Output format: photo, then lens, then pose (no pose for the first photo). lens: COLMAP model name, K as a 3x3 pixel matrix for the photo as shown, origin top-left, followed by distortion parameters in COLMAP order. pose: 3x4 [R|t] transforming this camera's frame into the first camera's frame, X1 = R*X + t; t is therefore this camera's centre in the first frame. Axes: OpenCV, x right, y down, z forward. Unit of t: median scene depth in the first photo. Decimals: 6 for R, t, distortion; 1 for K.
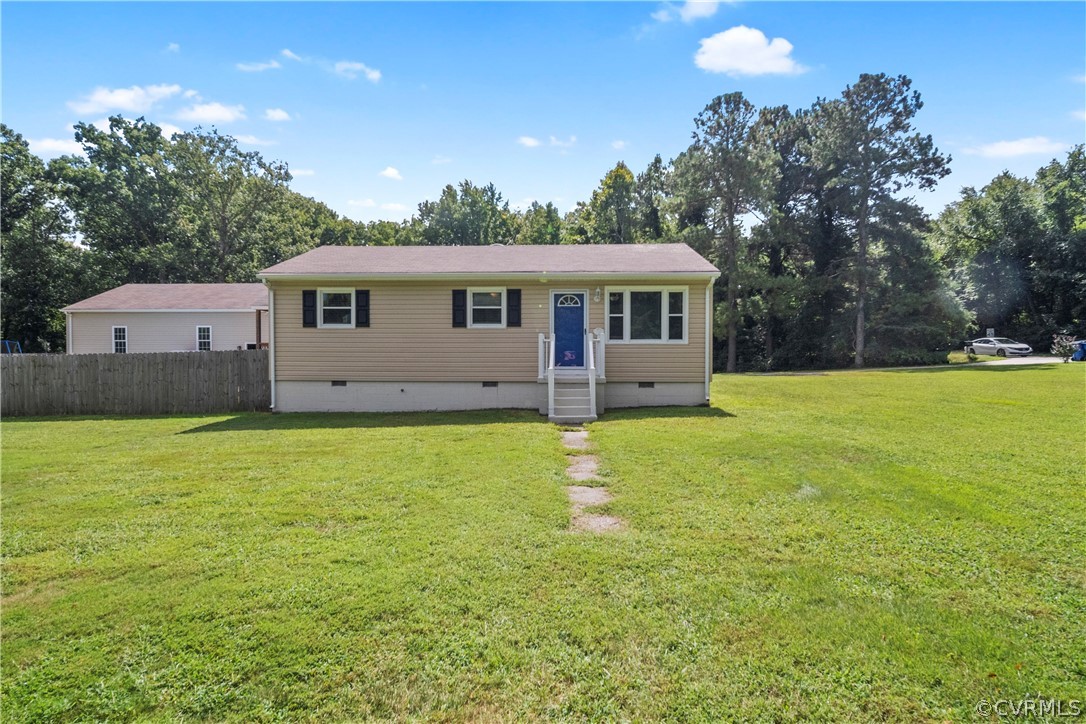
lens RADIAL K [[588.0, 0, 546.2], [0, 588.0, 361.4], [0, 0, 1]] dist [-0.002900, -0.001576]
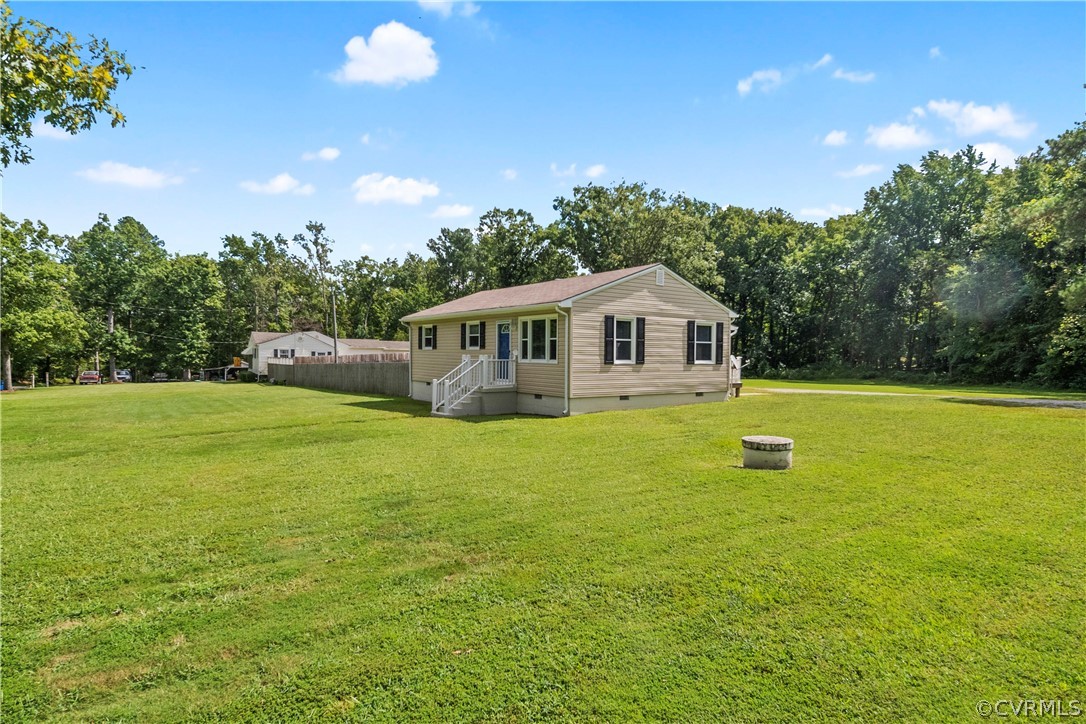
lens RADIAL K [[588.0, 0, 546.2], [0, 588.0, 361.4], [0, 0, 1]] dist [-0.002900, -0.001576]
pose [[0.615903, 0.013770, -0.787702, 1.122588], [-0.009709, 0.999904, 0.009888, -0.044396], [0.787762, 0.001558, 0.615977, 0.263305]]
